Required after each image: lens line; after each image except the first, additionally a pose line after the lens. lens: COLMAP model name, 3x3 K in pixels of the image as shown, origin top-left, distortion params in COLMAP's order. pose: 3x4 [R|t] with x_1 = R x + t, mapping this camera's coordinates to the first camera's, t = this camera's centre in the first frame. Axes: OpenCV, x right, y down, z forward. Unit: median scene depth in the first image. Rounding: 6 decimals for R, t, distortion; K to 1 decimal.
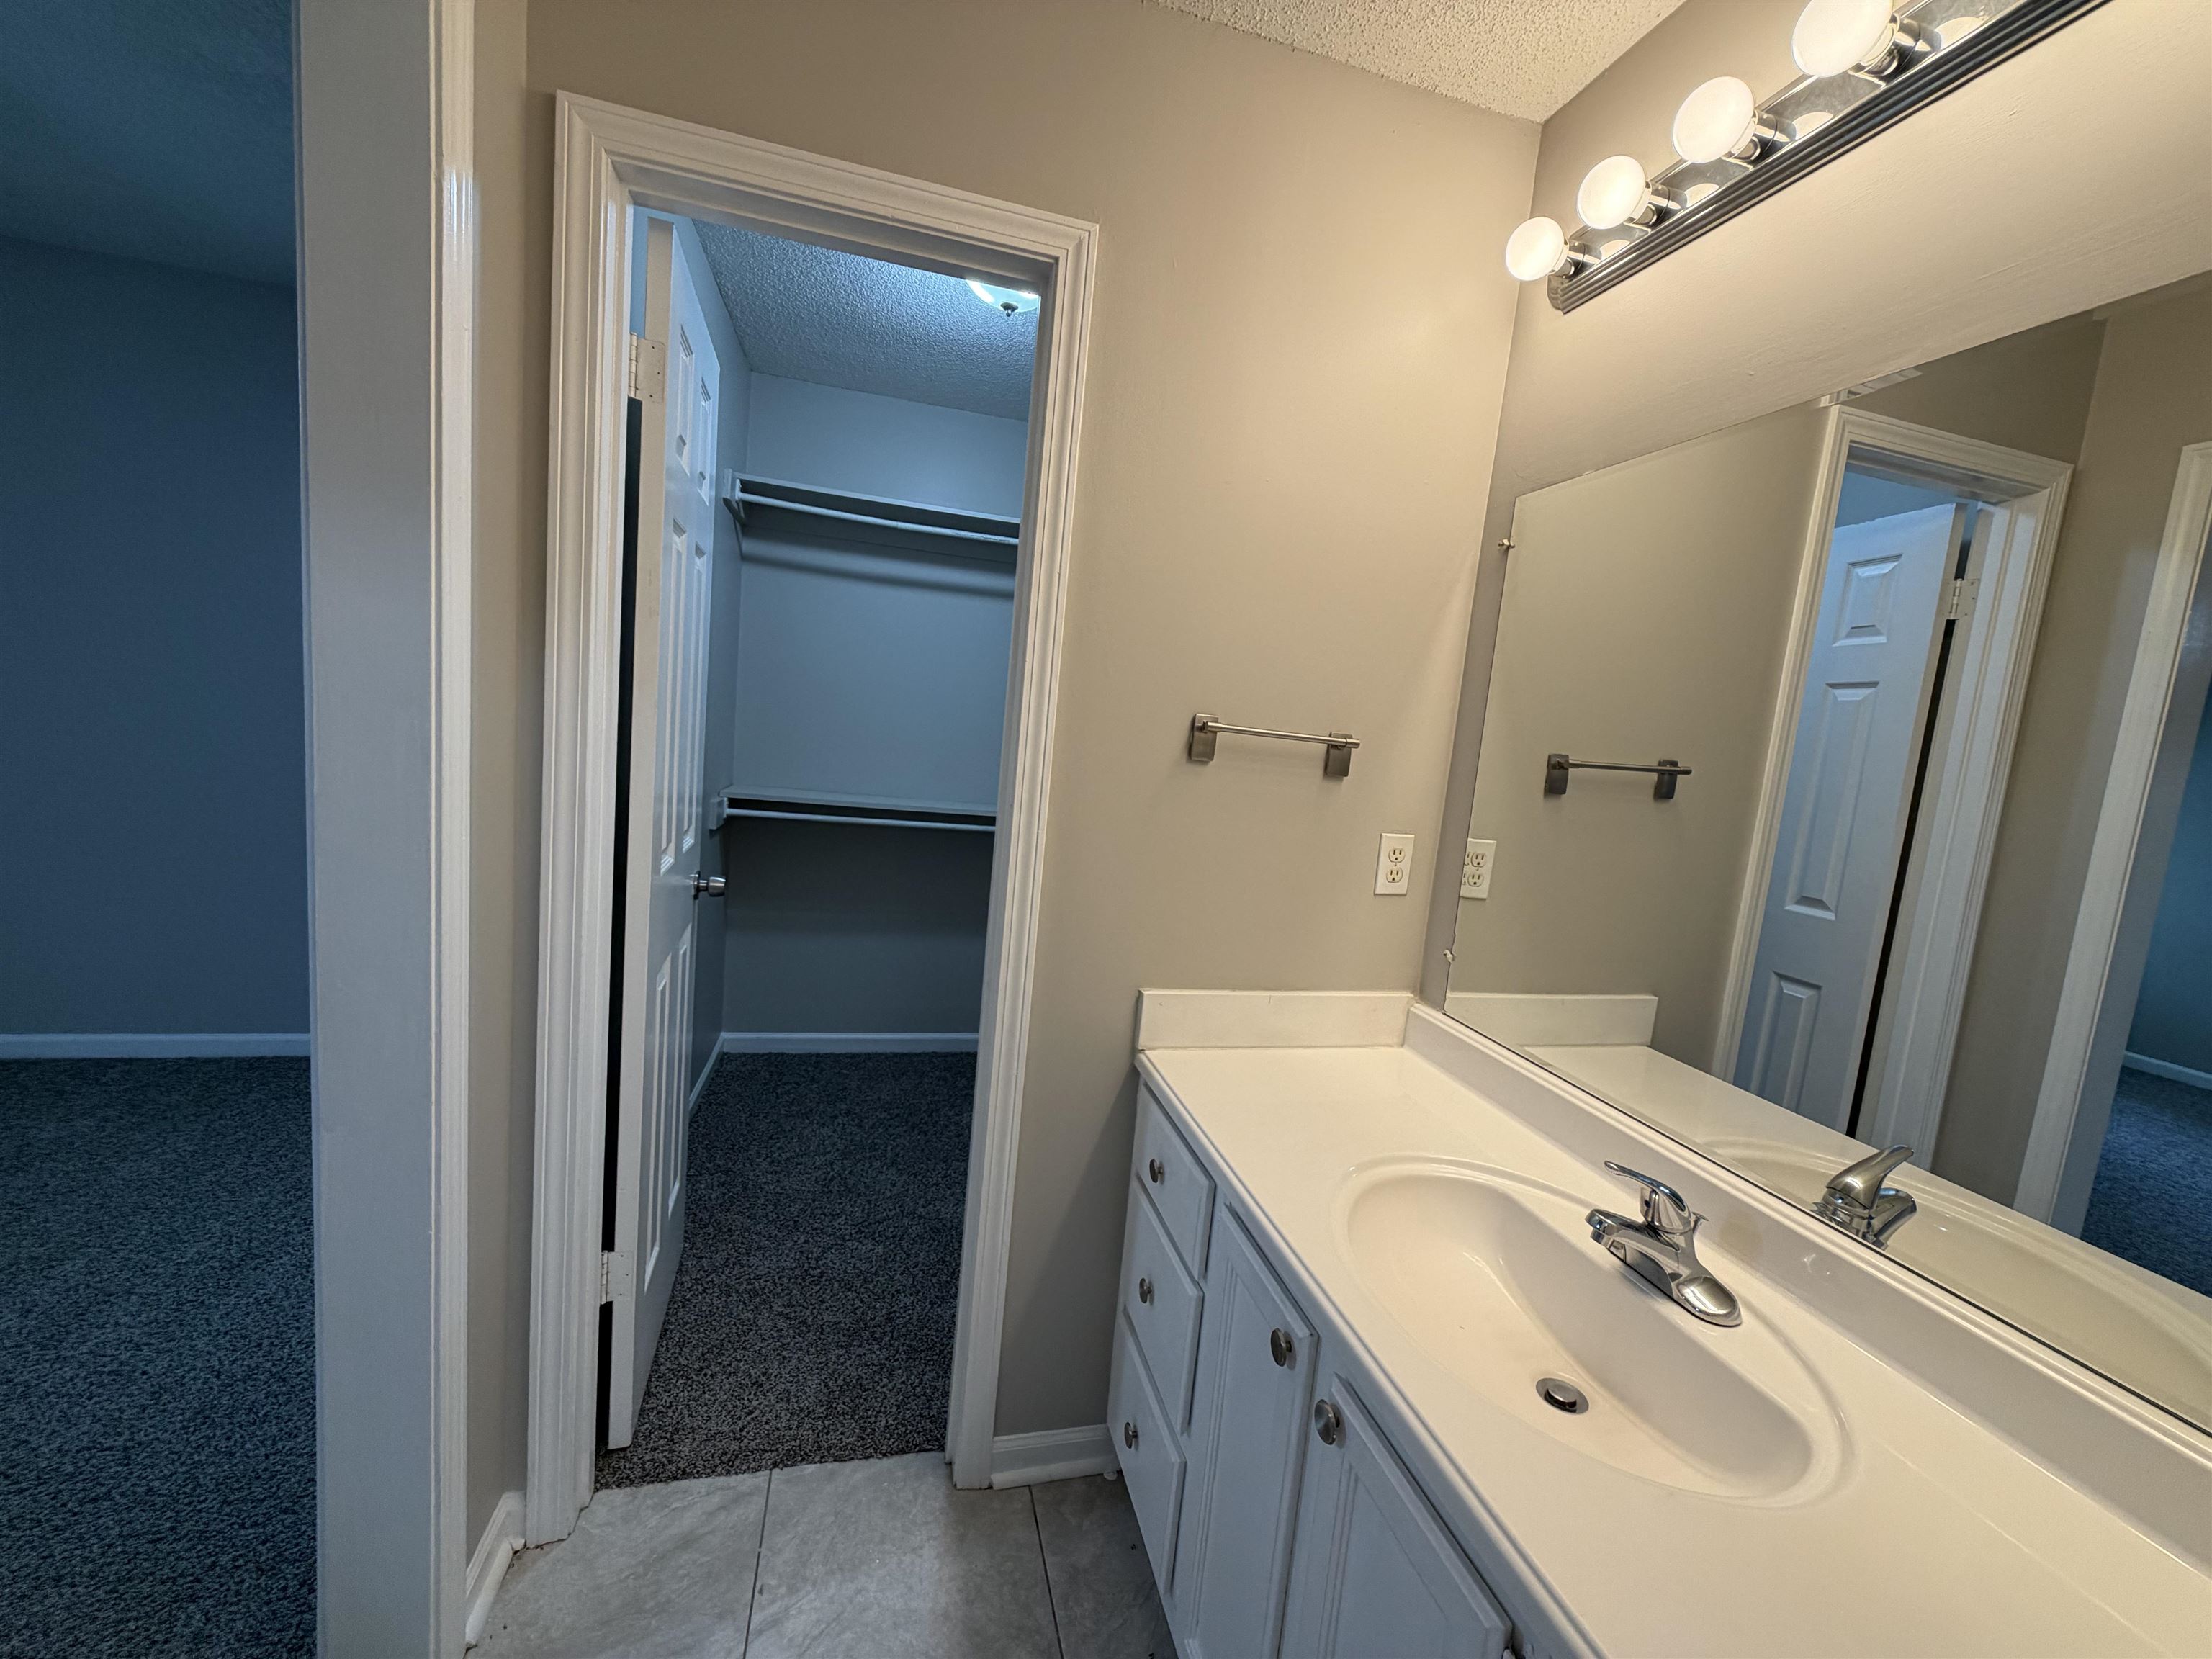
lens RADIAL K [[879.5, 0, 1109.0], [0, 879.5, 833.0], [0, 0, 1]] dist [0.000400, 0.000551]
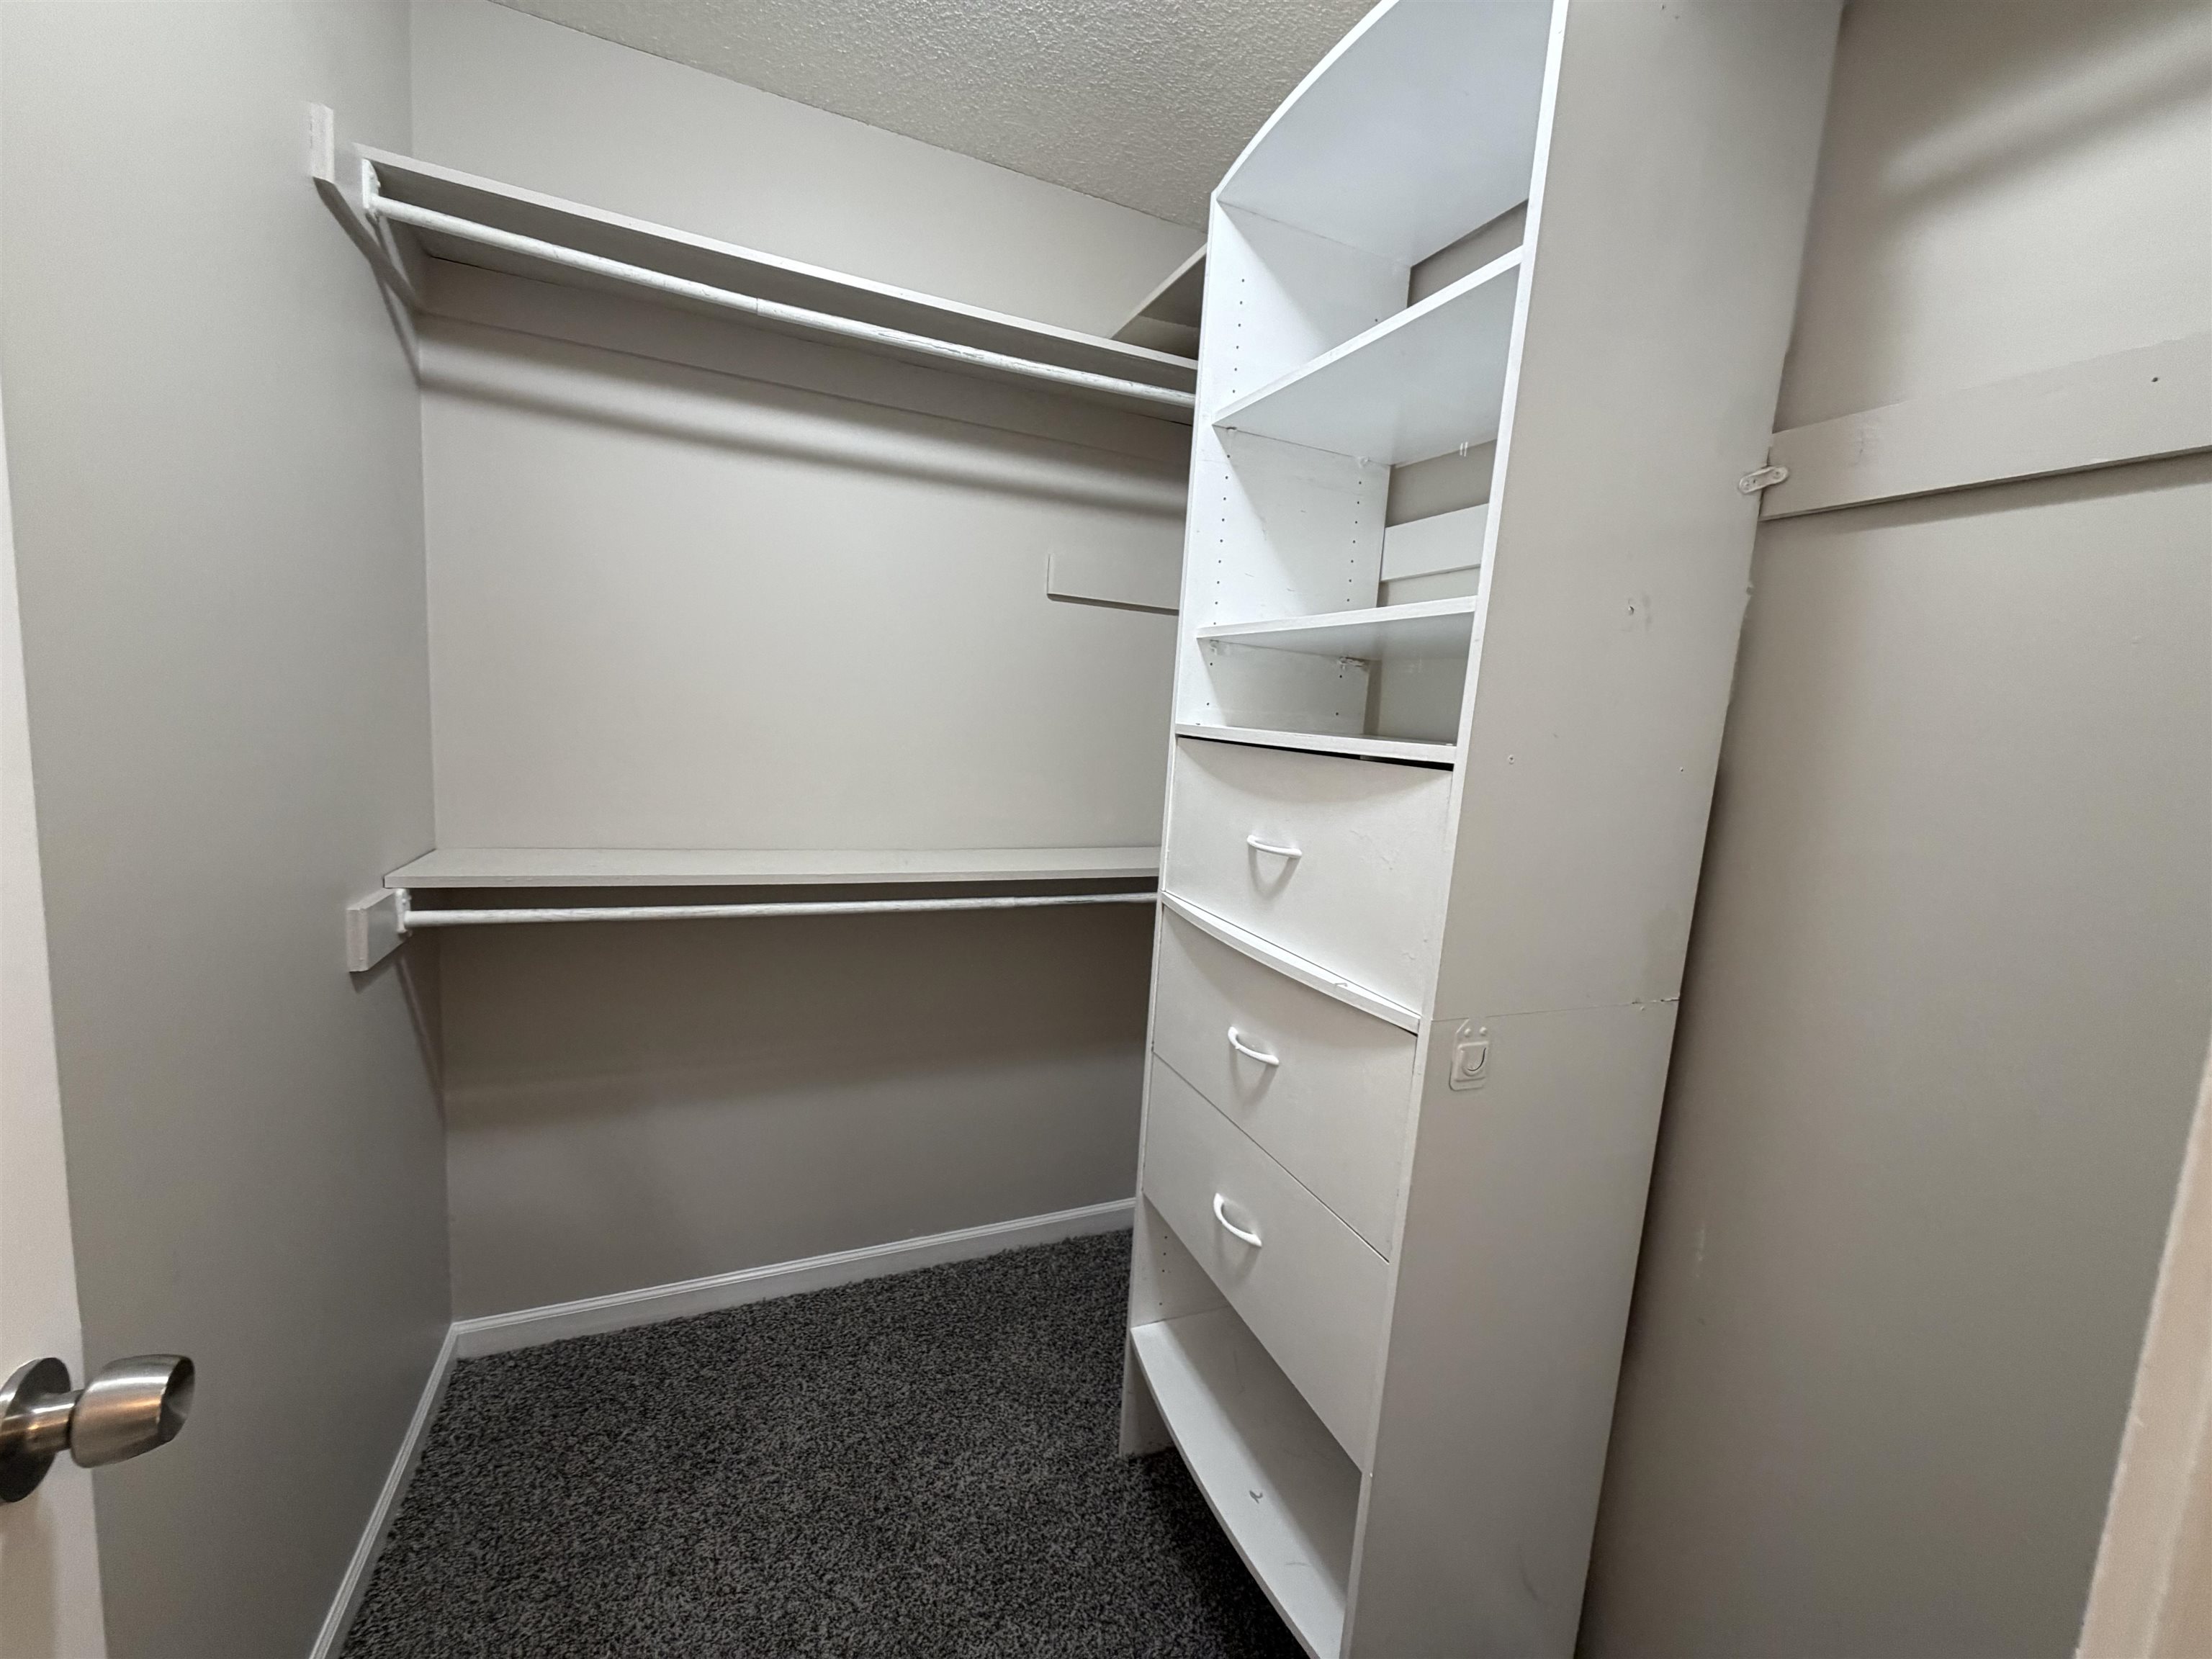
lens RADIAL K [[879.5, 0, 1106.5], [0, 879.5, 836.1], [0, 0, 1]] dist [0.000400, 0.000551]
pose [[0.985937, -0.054643, 0.157935, -0.142060], [0.052147, 0.998441, 0.019904, -0.057362], [-0.158776, -0.011388, 0.987249, 0.483750]]
